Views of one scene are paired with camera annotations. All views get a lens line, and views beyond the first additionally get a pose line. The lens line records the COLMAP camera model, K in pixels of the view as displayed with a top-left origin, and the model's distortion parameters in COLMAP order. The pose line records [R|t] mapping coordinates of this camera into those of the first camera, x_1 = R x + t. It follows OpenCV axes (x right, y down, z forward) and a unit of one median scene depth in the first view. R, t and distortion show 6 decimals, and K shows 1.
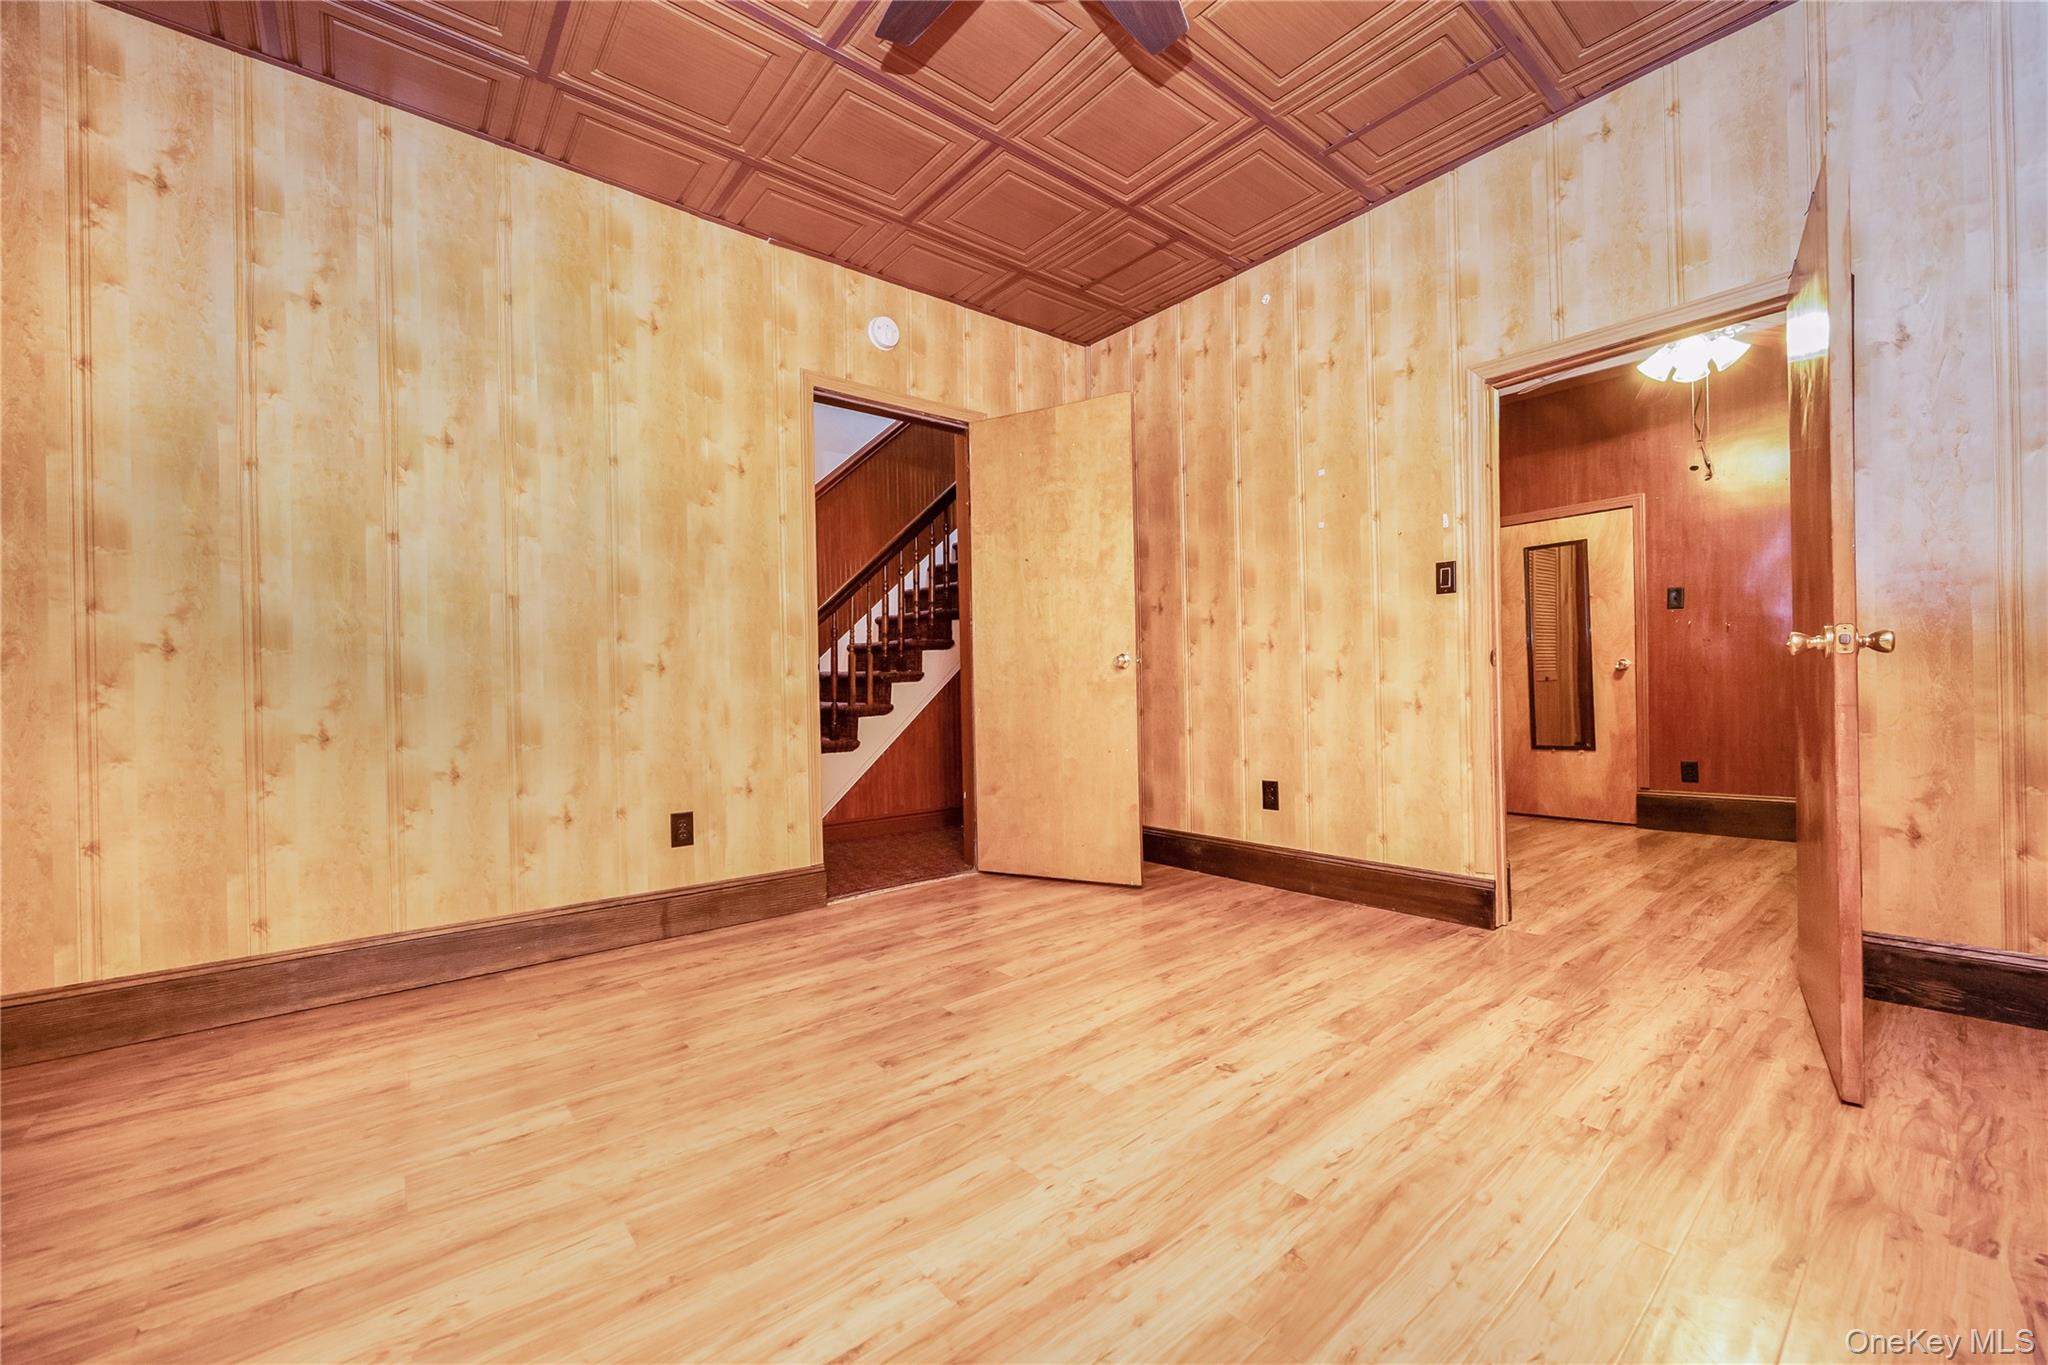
lens RADIAL K [[804.5, 0, 1039.1], [0, 804.5, 679.9], [0, 0, 1]] dist [-0.006899, 0.000471]
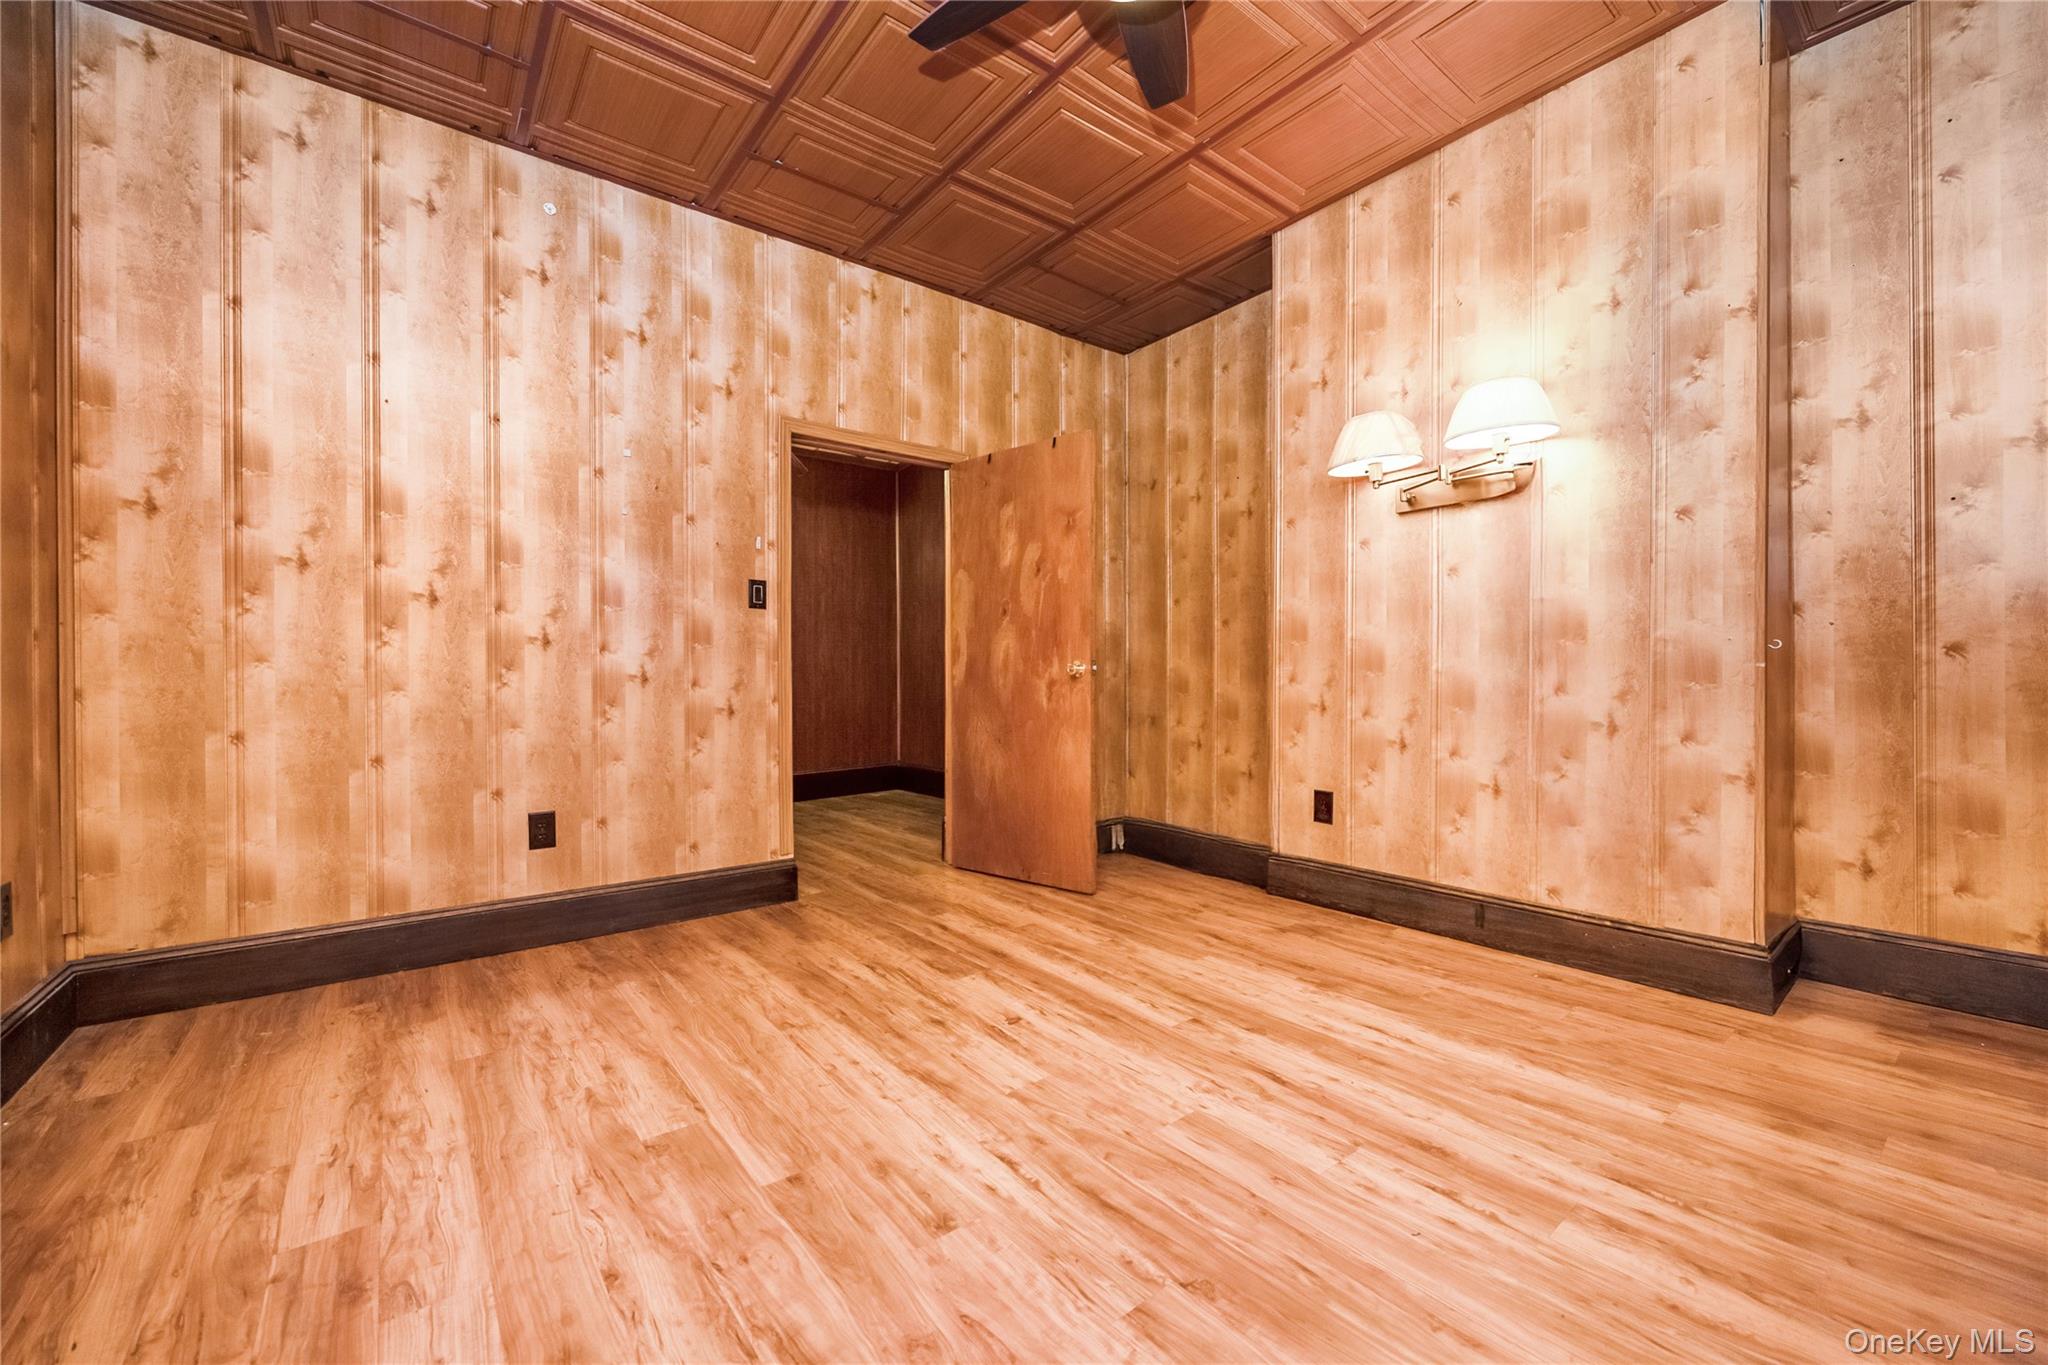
lens RADIAL K [[804.5, 0, 1007.2], [0, 804.5, 696.5], [0, 0, 1]] dist [-0.006899, 0.000471]
pose [[0.053752, 0.004318, 0.998545, -0.635600], [-0.002209, 0.999989, -0.004205, 0.016933], [-0.998552, -0.001980, 0.053761, 0.656365]]
